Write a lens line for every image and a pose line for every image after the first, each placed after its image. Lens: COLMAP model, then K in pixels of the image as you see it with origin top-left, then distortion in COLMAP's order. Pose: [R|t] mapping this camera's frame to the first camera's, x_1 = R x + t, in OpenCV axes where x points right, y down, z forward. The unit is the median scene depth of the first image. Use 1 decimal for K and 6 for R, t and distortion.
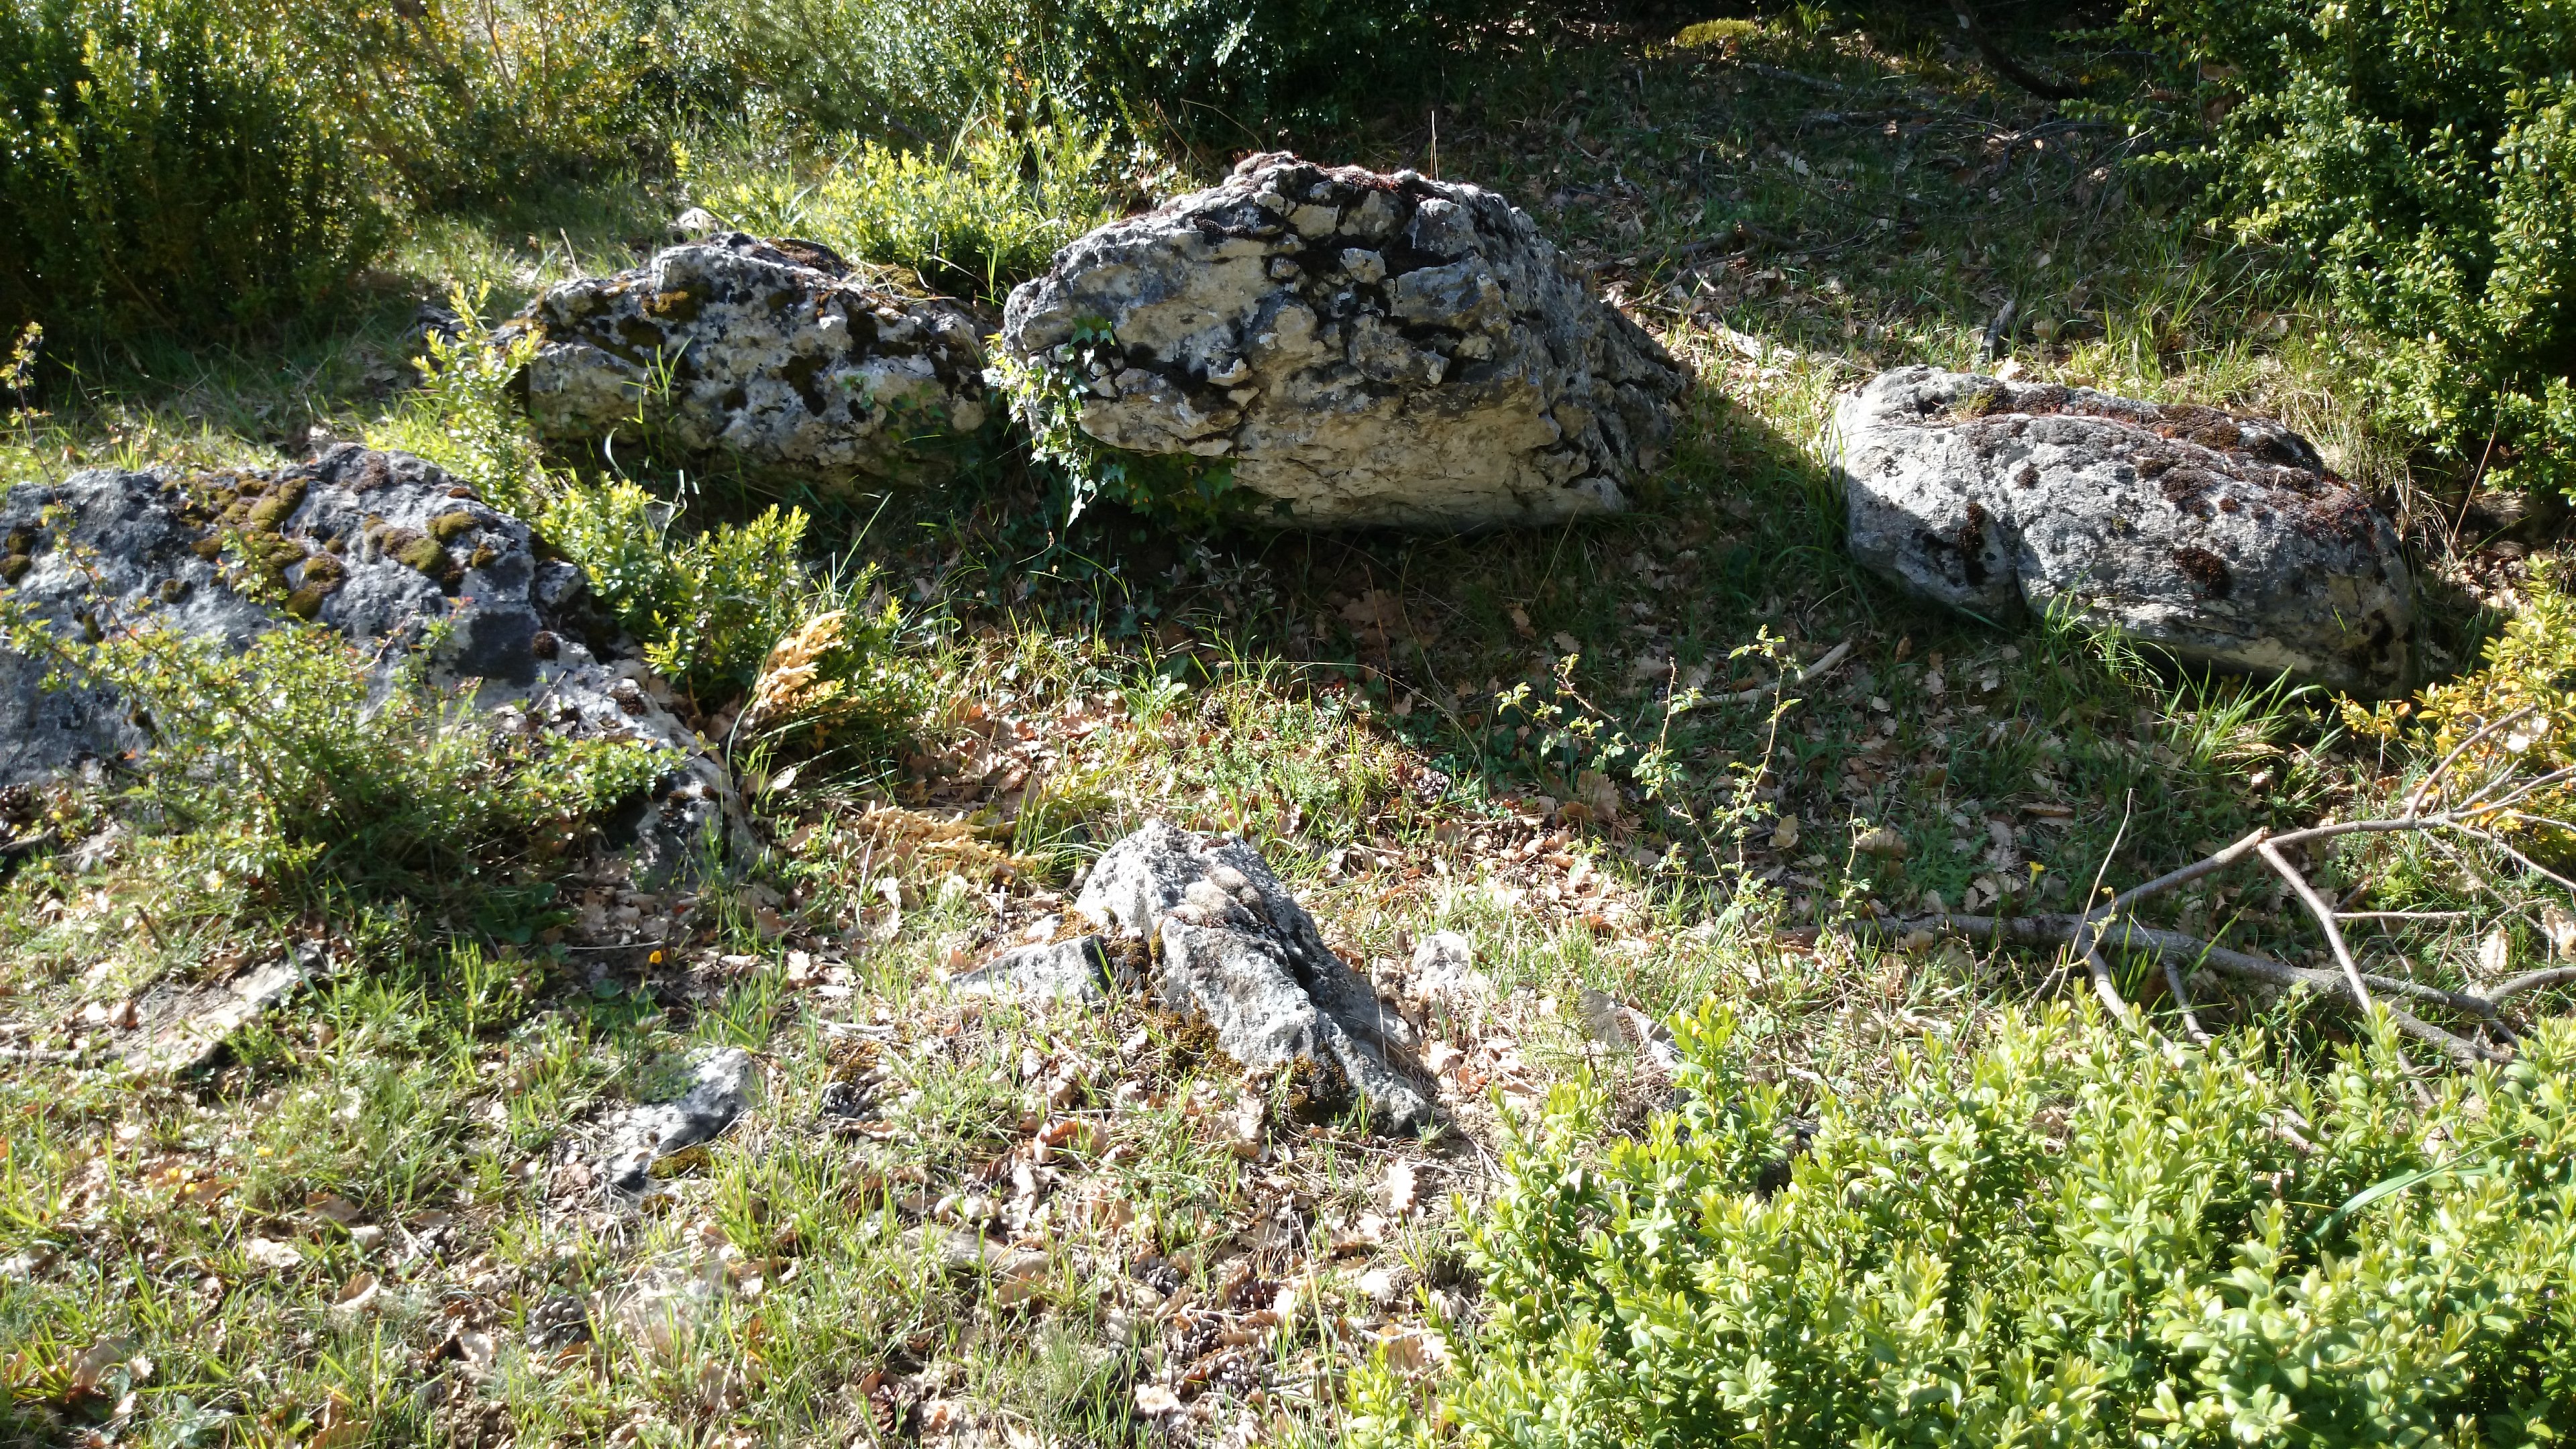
lens RADIAL K [[2292.9, 0, 1261.3], [0, 2292.9, 728.1], [0, 0, 1]] dist [0.354120, -1.131322]
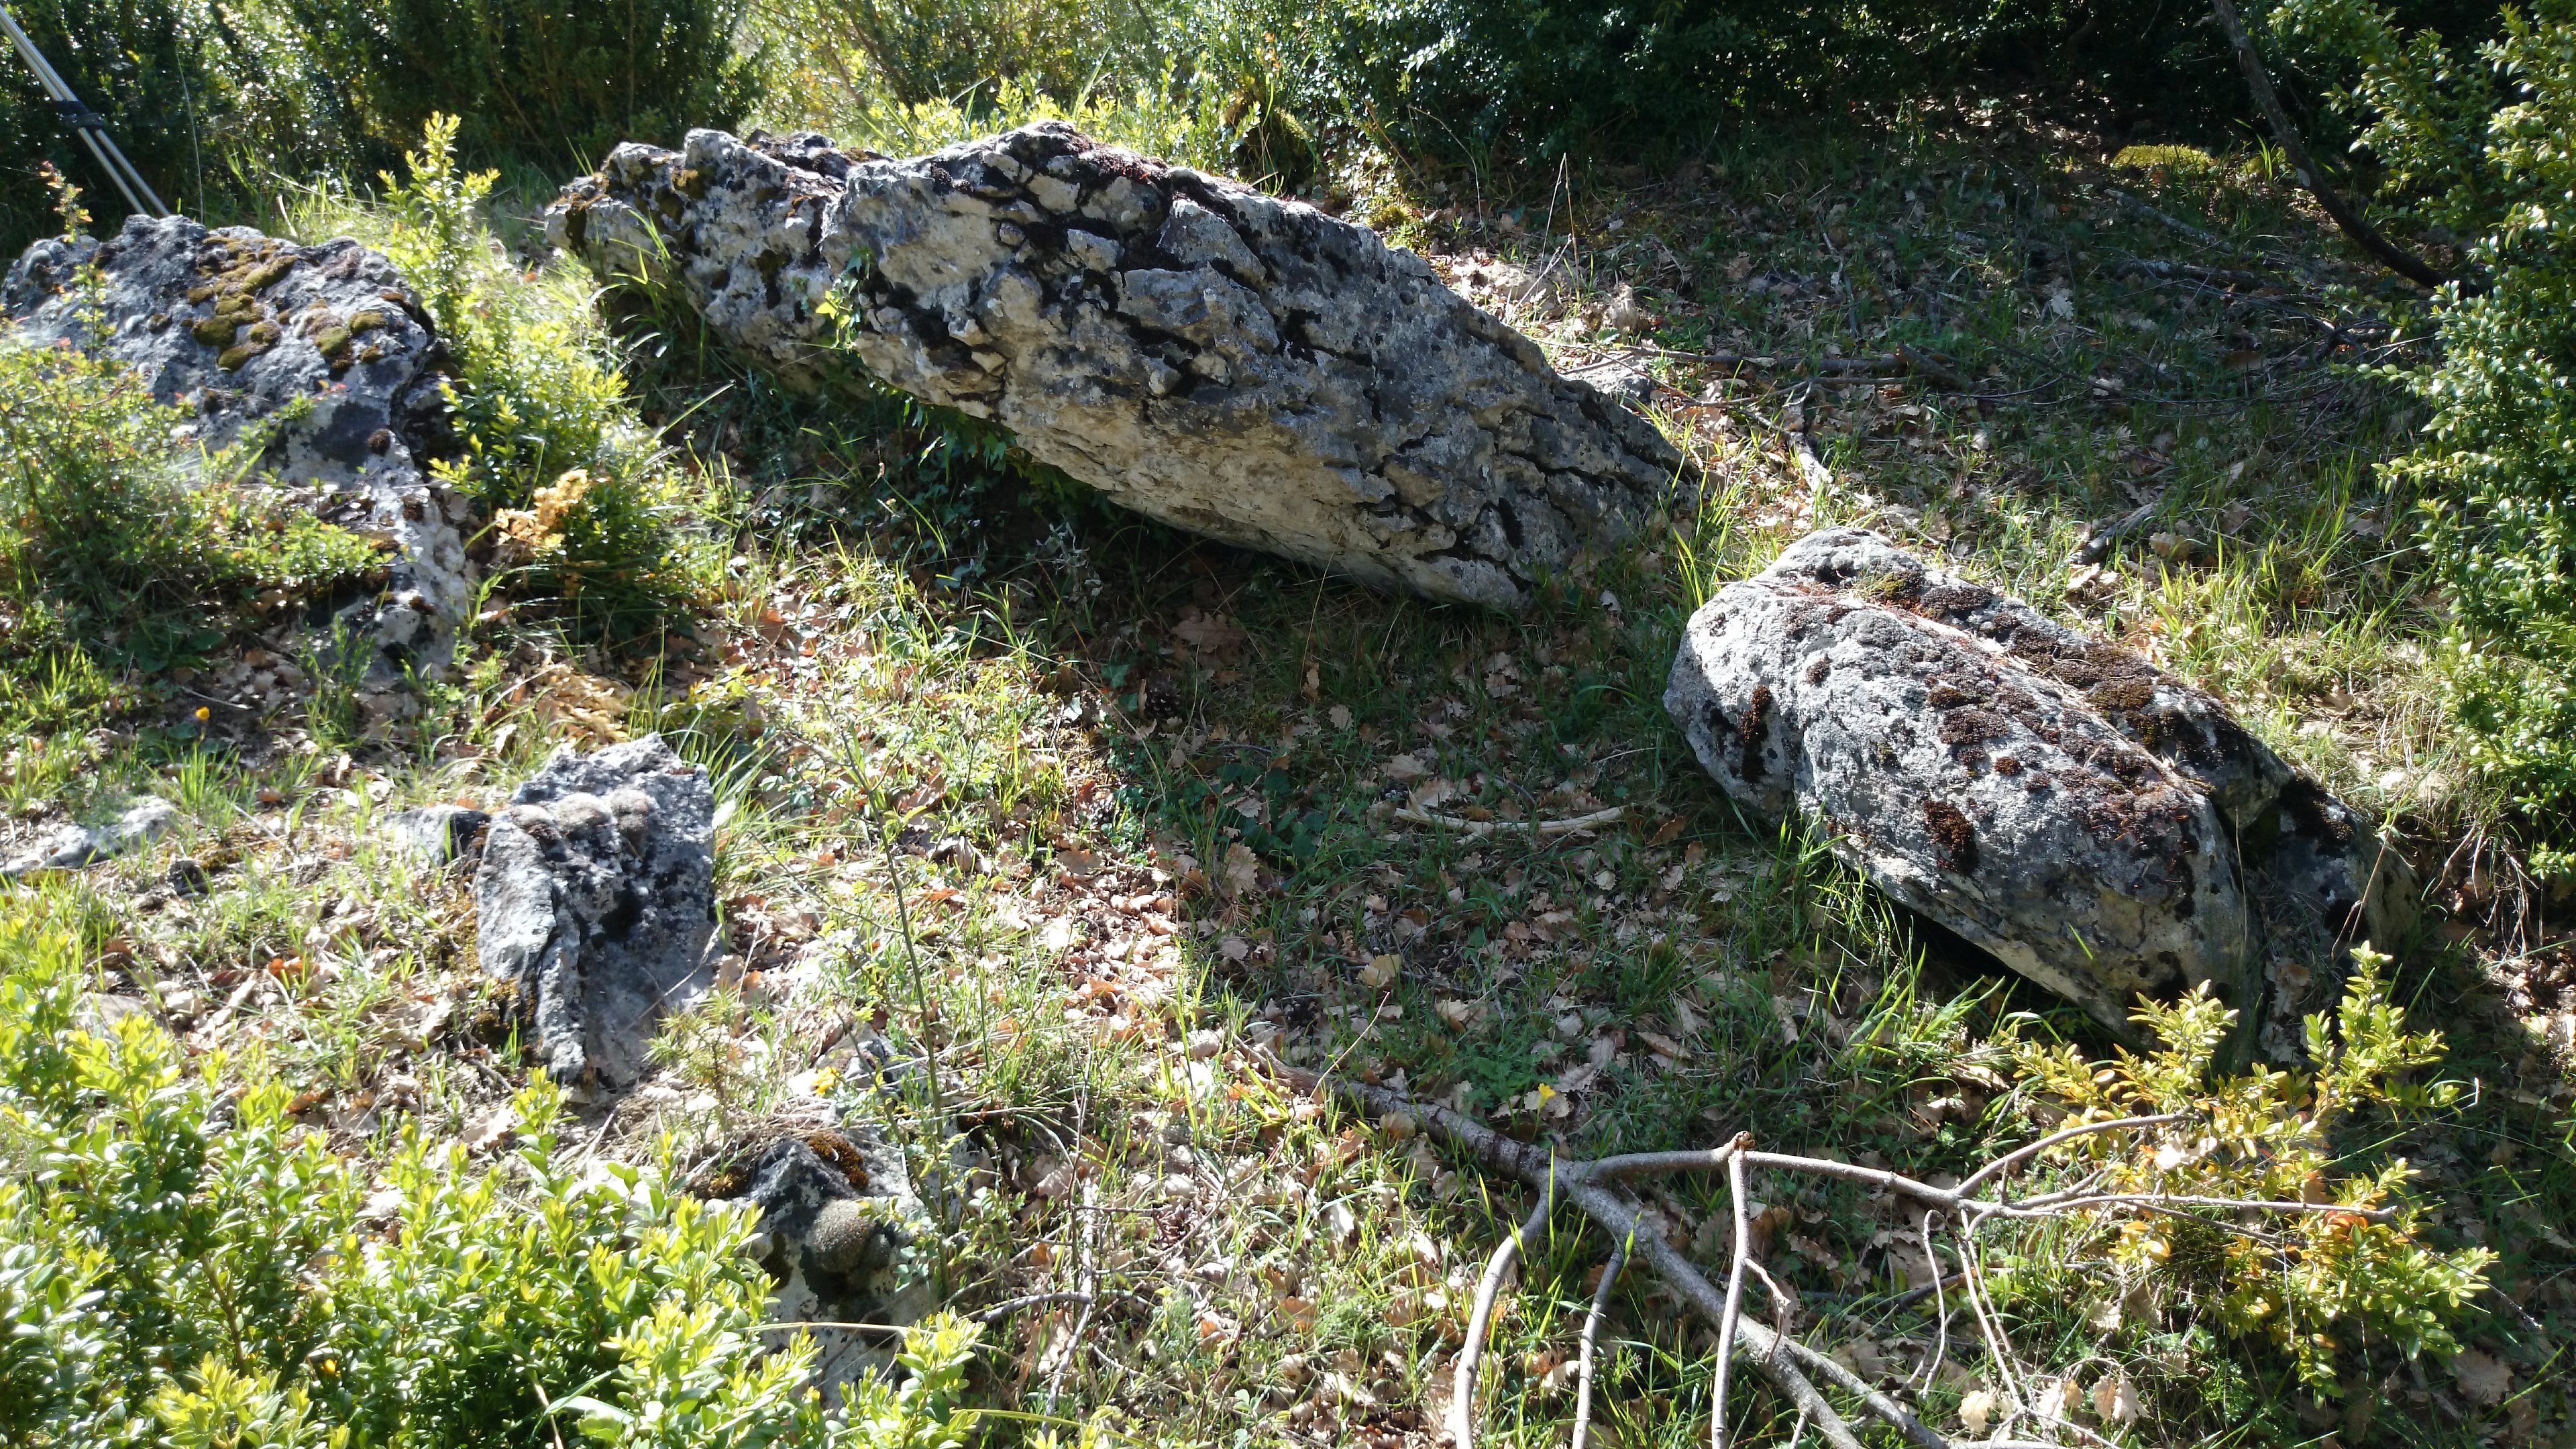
lens RADIAL K [[2262.1, 0, 1288.0], [0, 2262.1, 724.5], [0, 0, 1]] dist [0.301310, -0.822192]
pose [[0.867871, 0.277443, -0.412099, 0.518111], [-0.282995, 0.957874, 0.048903, -0.077265], [0.408306, 0.074180, 0.909826, 0.183379]]
